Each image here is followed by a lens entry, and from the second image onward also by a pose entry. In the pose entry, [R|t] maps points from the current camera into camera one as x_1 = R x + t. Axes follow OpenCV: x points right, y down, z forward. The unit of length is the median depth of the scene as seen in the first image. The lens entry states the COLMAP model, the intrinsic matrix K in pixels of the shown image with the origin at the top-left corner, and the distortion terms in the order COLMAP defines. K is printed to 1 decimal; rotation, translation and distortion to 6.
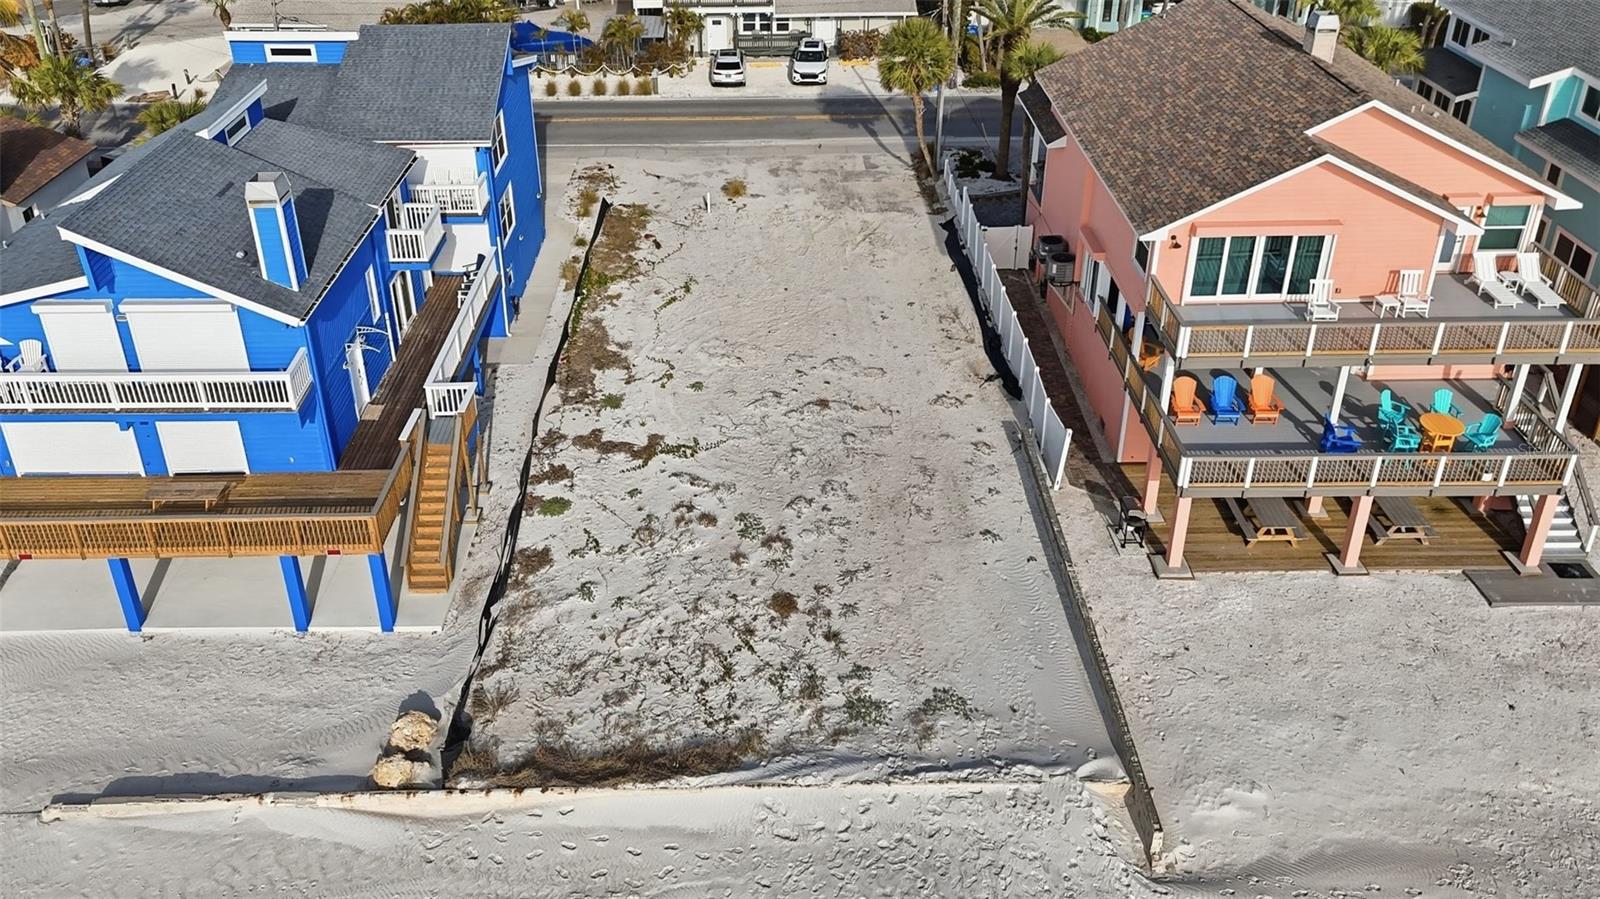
lens RADIAL K [[1224.0, 0, 781.1], [0, 1224.0, 323.3], [0, 0, 1]] dist [0.059653, -0.010345]
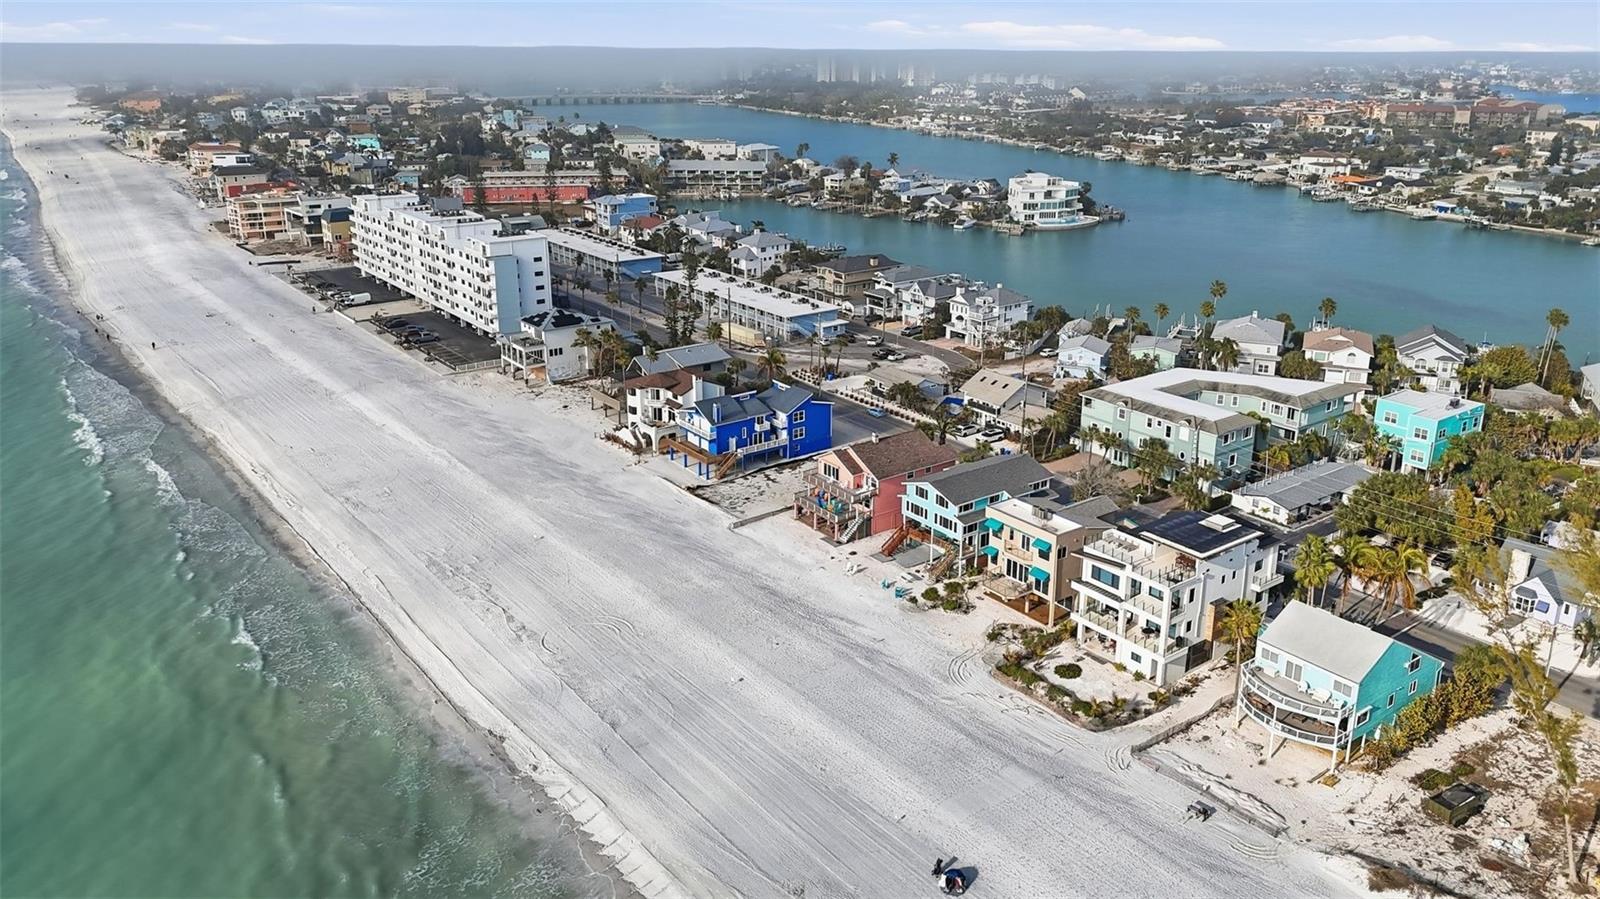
lens RADIAL K [[1179.1, 0, 800.0], [0, 1179.1, 449.5], [0, 0, 1]] dist [0.045396, -0.008533]
pose [[0.597703, 0.283149, -0.750052, 3.713413], [-0.393512, 0.918718, 0.033239, -0.224929], [0.698498, 0.275288, 0.660543, -2.205323]]
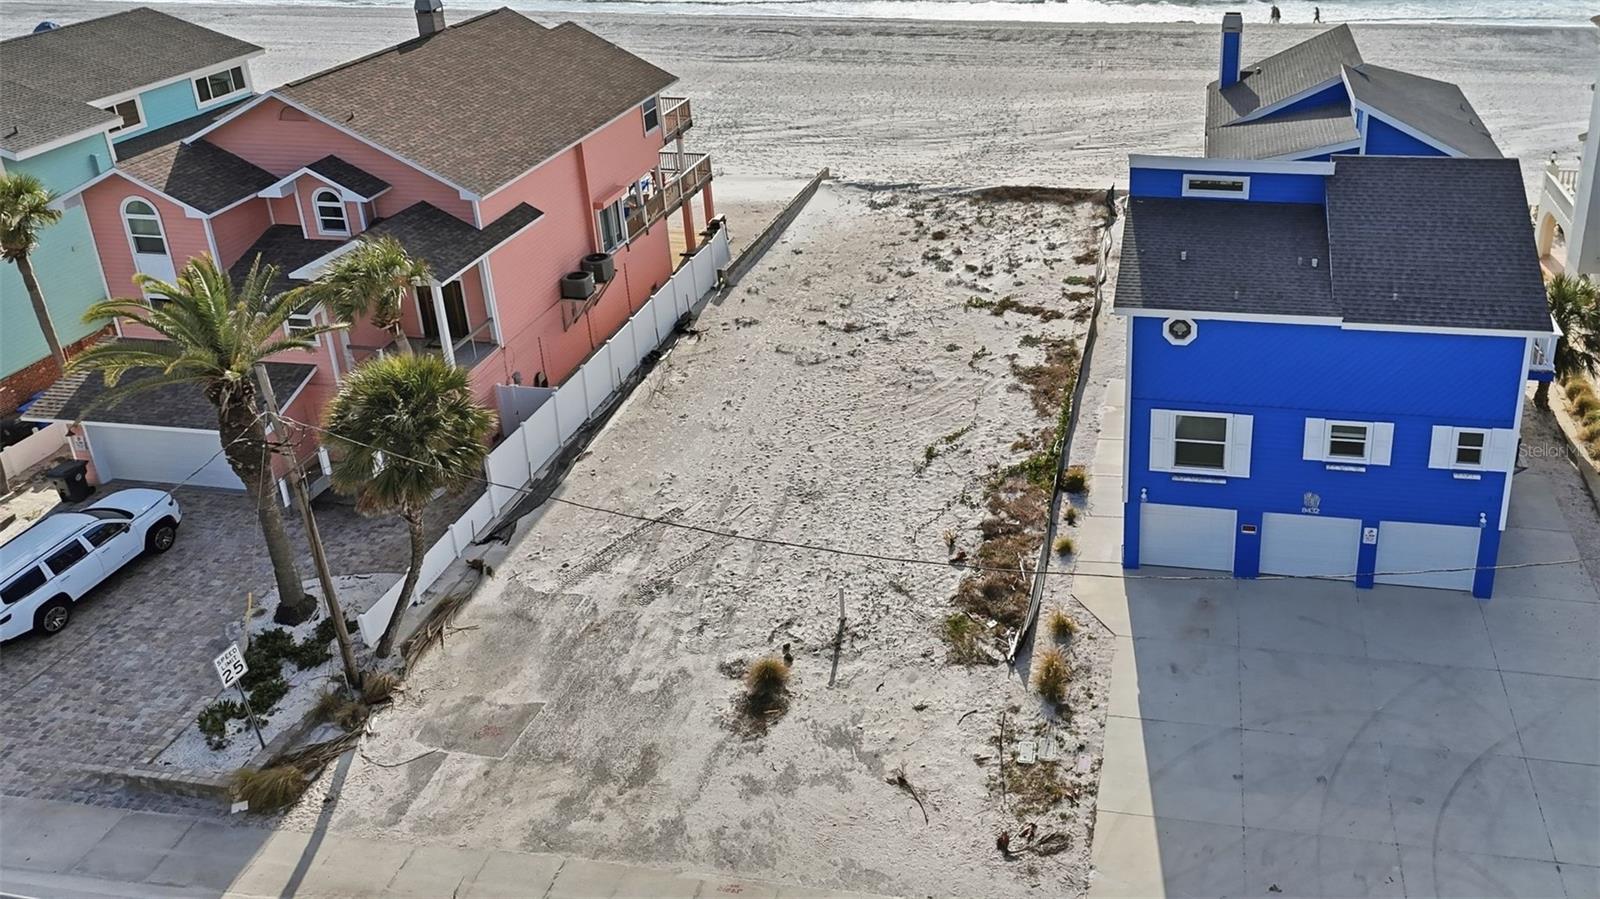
lens RADIAL K [[1218.4, 0, 1007.1], [0, 1218.4, 282.2], [0, 0, 1]] dist [0.056443, -0.020362]
pose [[-0.985722, -0.042680, 0.162883, -0.342825], [0.101880, 0.619009, 0.778748, -0.970289], [-0.134063, 0.784223, -0.605822, 1.896725]]
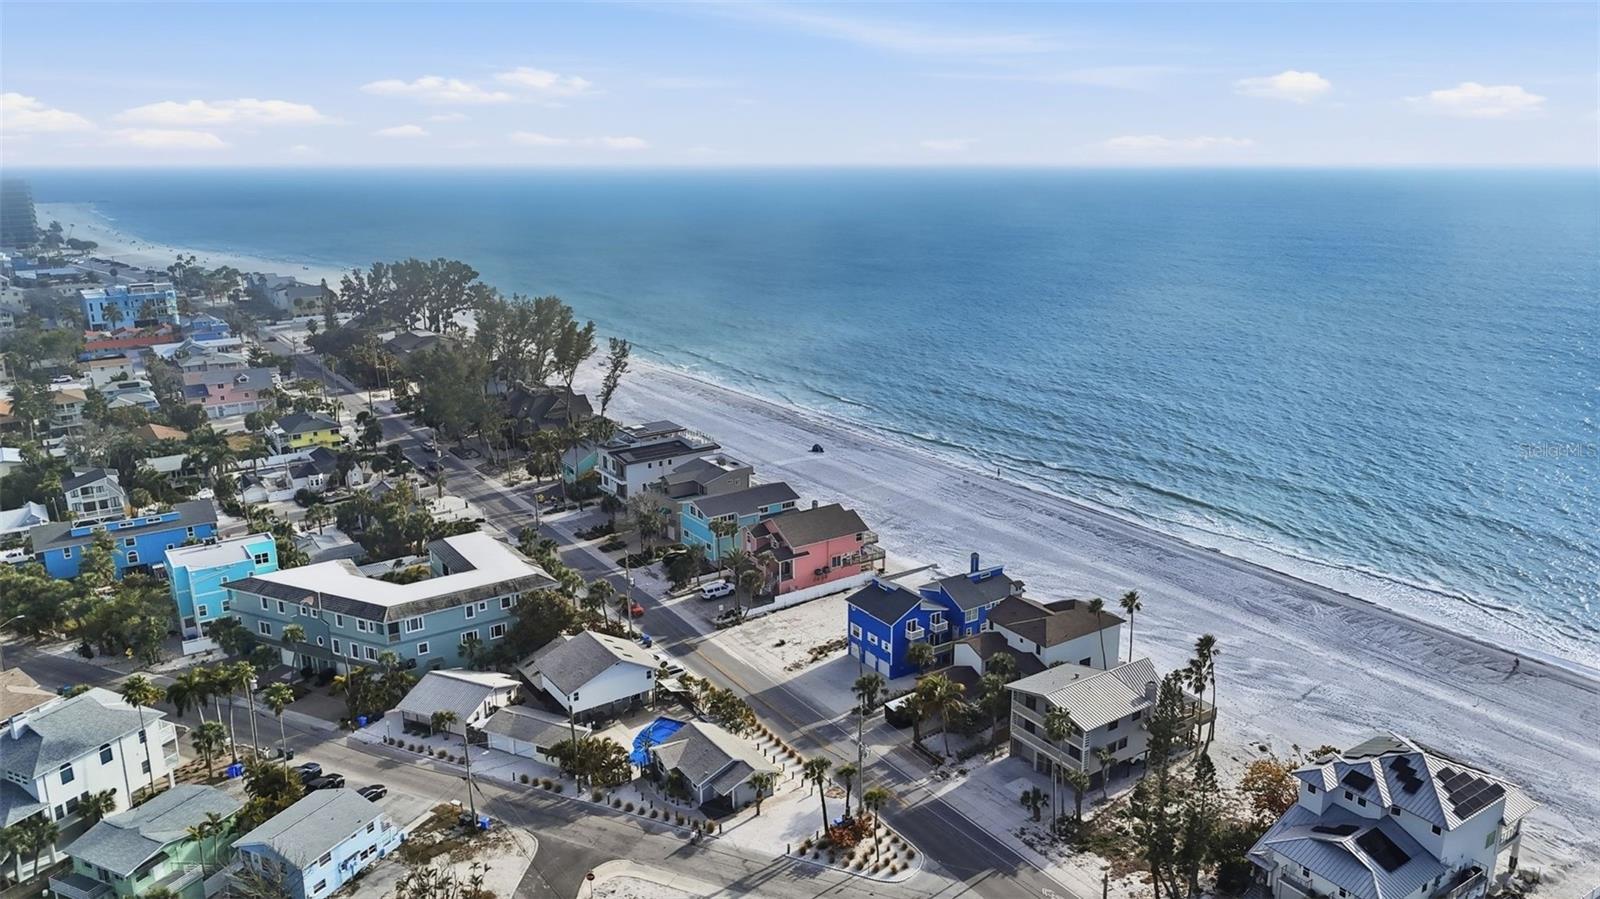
lens RADIAL K [[1179.1, 0, 800.0], [0, 1179.1, 449.5], [0, 0, 1]] dist [0.045396, -0.008533]
pose [[-0.552459, -0.215234, 0.805272, -3.674739], [0.405617, 0.774569, 0.485303, -2.990854], [-0.728192, 0.594742, -0.340615, 2.705102]]
